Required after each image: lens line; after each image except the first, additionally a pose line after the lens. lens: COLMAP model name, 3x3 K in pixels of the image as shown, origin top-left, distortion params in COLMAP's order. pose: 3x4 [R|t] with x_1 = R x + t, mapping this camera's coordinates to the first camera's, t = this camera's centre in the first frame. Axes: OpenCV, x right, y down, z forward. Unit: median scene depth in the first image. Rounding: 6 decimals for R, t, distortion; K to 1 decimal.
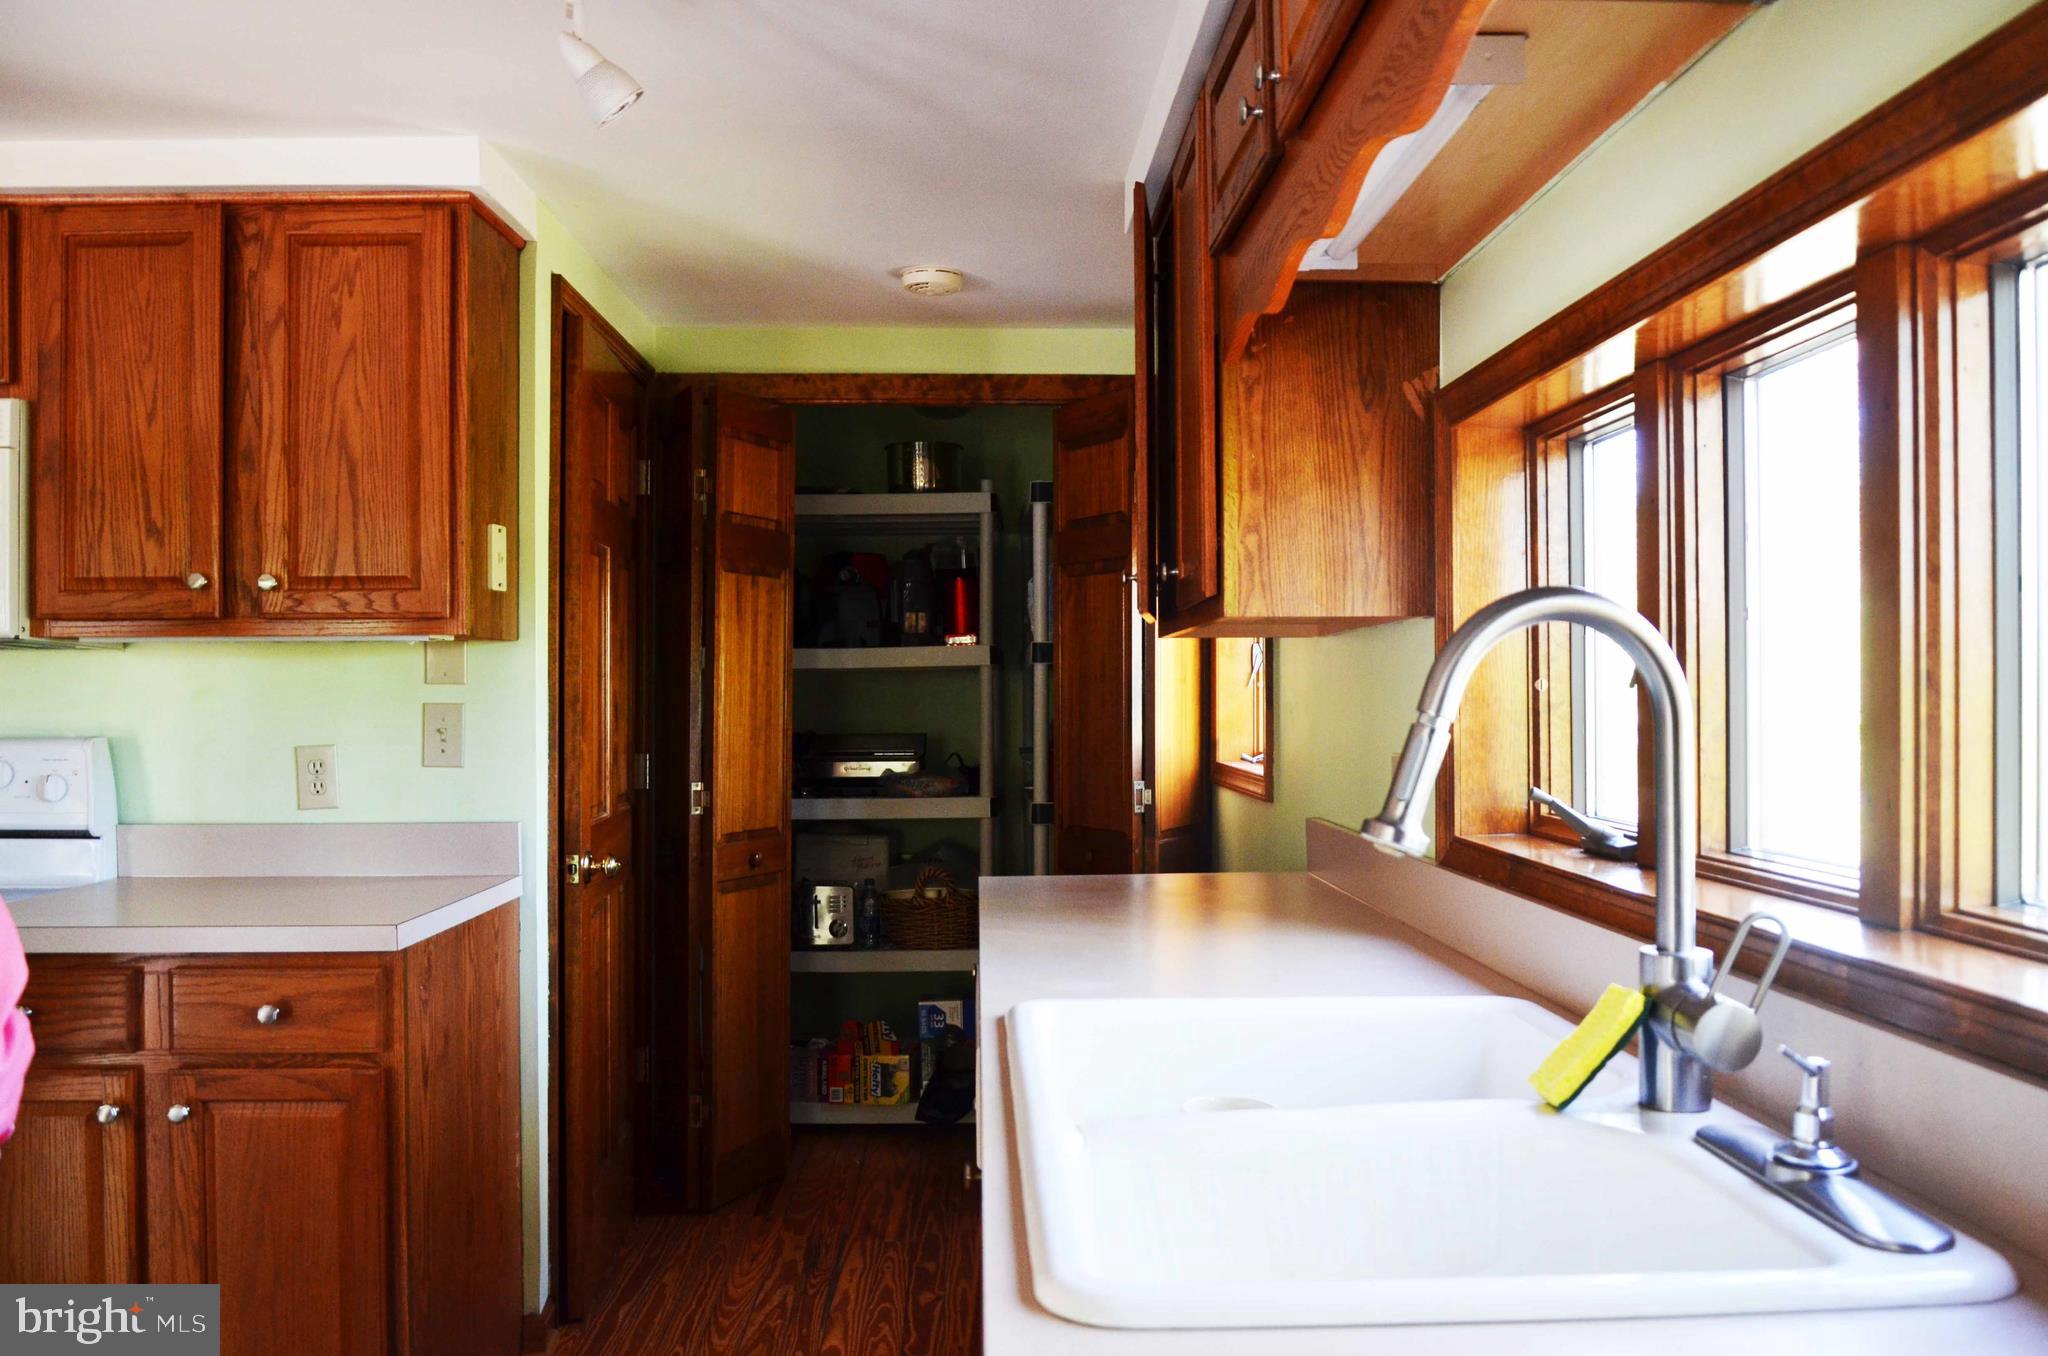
lens RADIAL K [[1598.2, 0, 1024.1], [0, 1598.2, 675.7], [0, 0, 1]] dist [-0.036334, -0.000725]
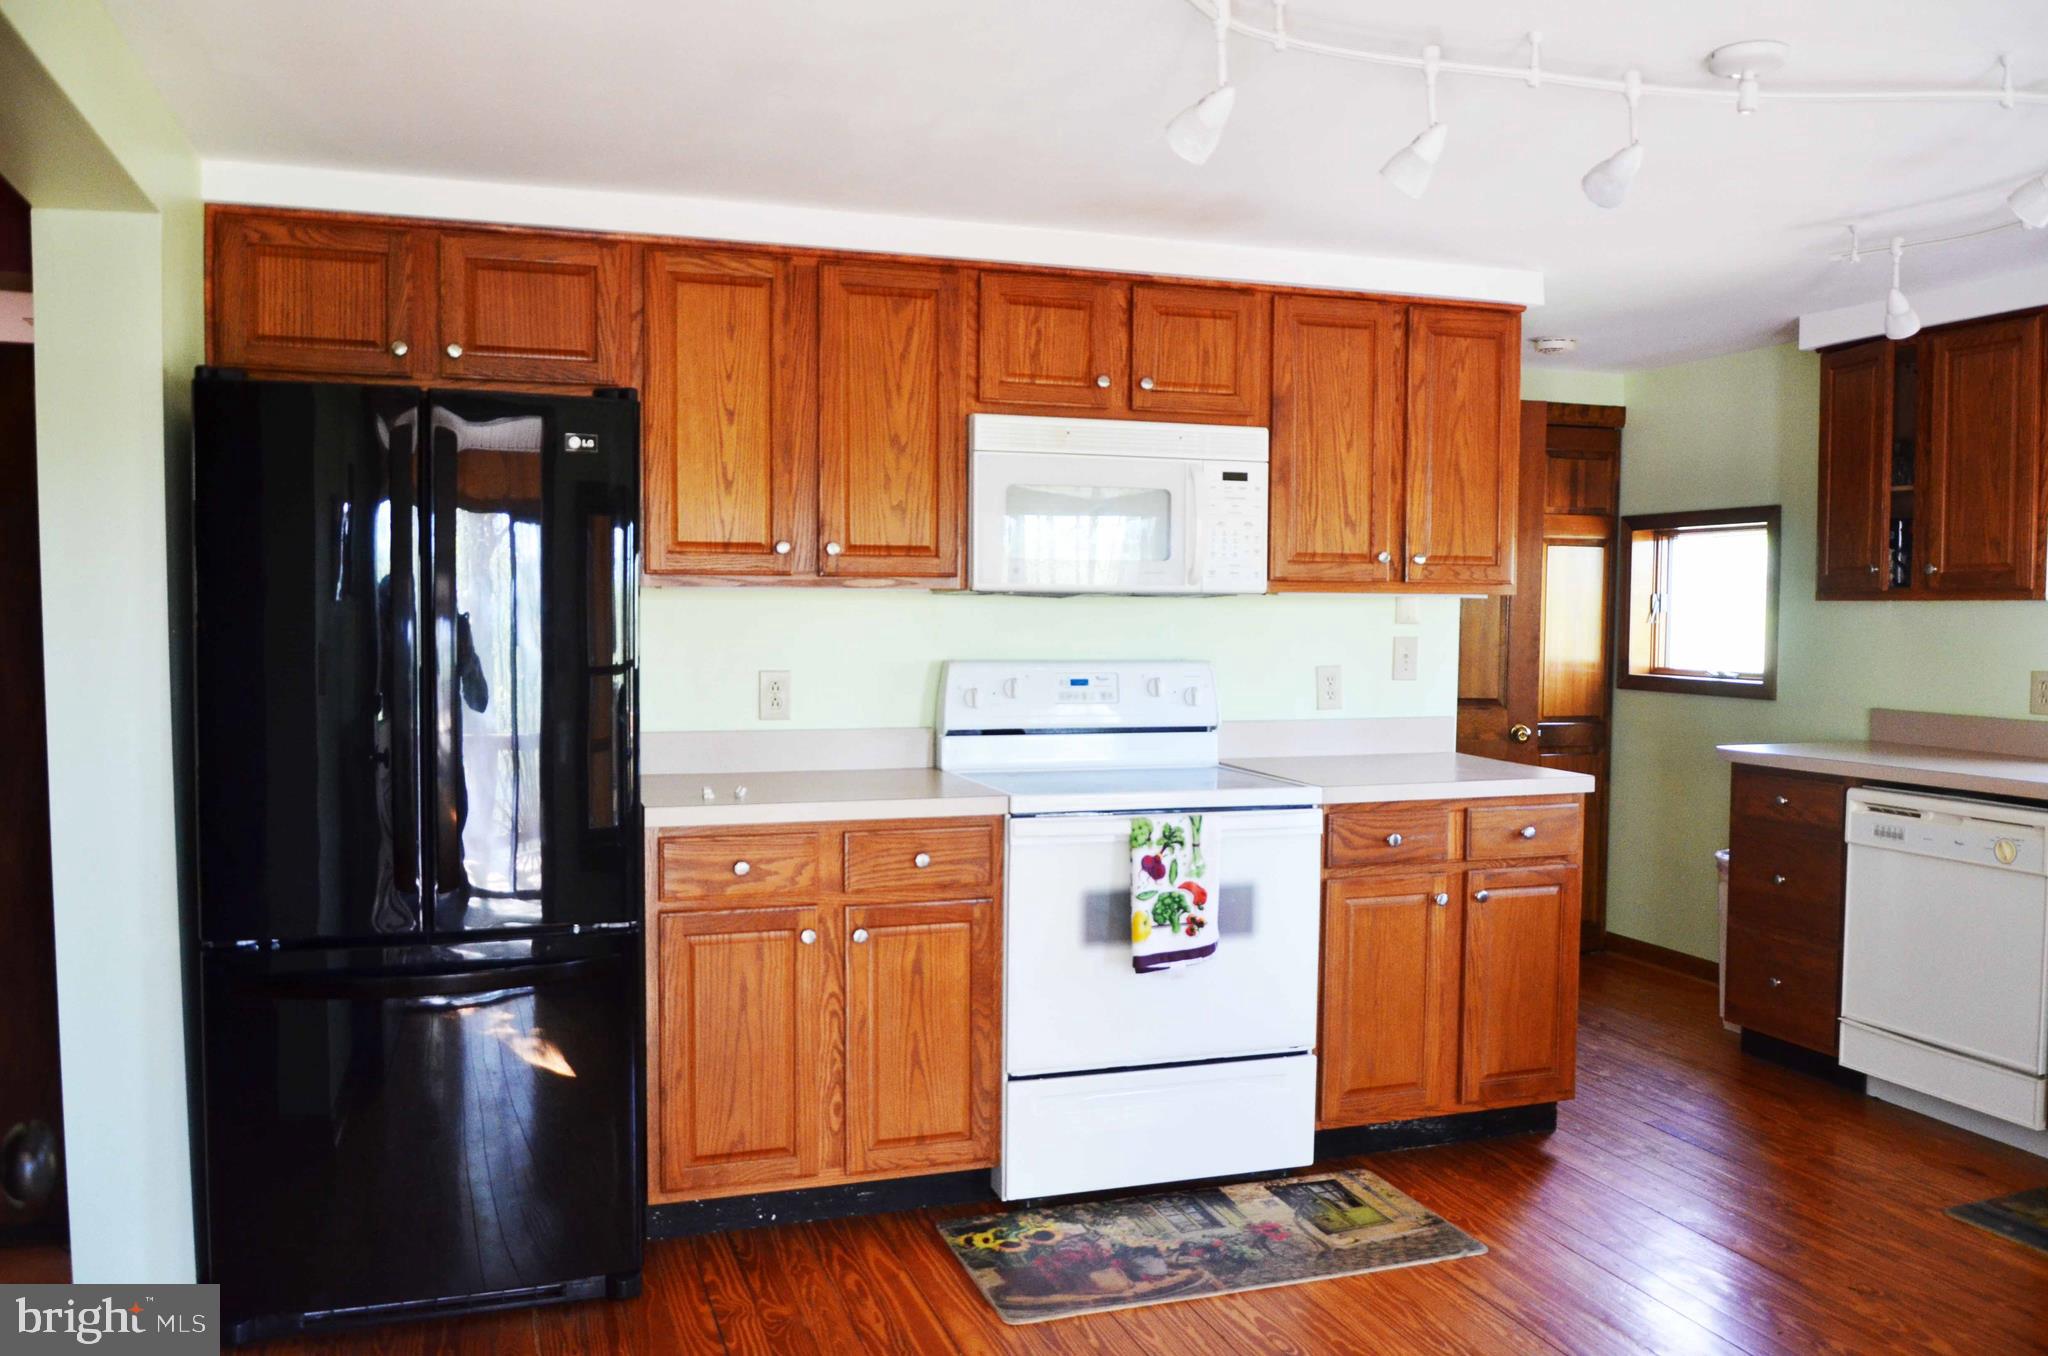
lens RADIAL K [[1598.2, 0, 1020.7], [0, 1598.2, 683.3], [0, 0, 1]] dist [-0.036334, -0.000725]
pose [[0.955384, -0.004275, 0.295335, -1.288866], [-0.012872, 0.998343, 0.056091, -0.020742], [-0.295085, -0.057390, 0.953746, -0.349150]]
